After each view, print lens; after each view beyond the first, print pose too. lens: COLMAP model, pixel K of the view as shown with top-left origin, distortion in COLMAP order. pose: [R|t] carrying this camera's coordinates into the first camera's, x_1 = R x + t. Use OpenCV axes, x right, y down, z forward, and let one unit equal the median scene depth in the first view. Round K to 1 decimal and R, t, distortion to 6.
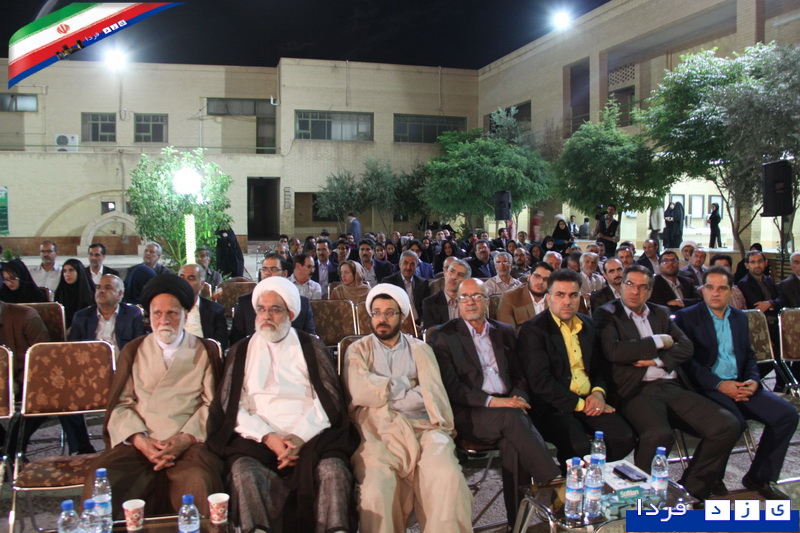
lens RADIAL K [[685.7, 0, 393.8], [0, 685.7, 265.6], [0, 0, 1]] dist [-0.167161, 0.127908]
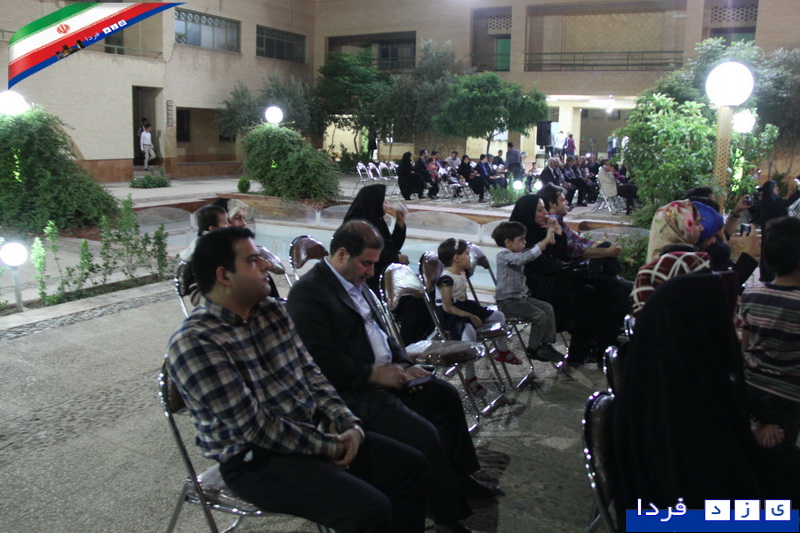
lens RADIAL K [[685.7, 0, 408.5], [0, 685.7, 261.8], [0, 0, 1]] dist [-0.167161, 0.127908]
pose [[0.684401, -0.116523, 0.719734, -0.562794], [0.033674, 0.991145, 0.128443, -0.015034], [-0.728328, -0.063671, 0.682265, 0.217997]]
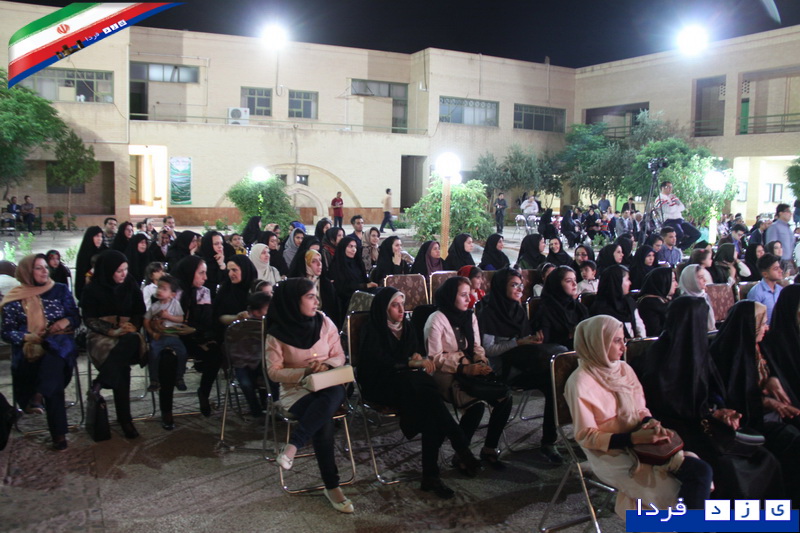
lens RADIAL K [[685.7, 0, 408.4], [0, 685.7, 264.4], [0, 0, 1]] dist [-0.167161, 0.127908]
pose [[0.974525, -0.006290, 0.224191, -0.441562], [-0.002788, 0.999190, 0.040150, 0.001382], [-0.224262, -0.039752, 0.973718, -0.079779]]
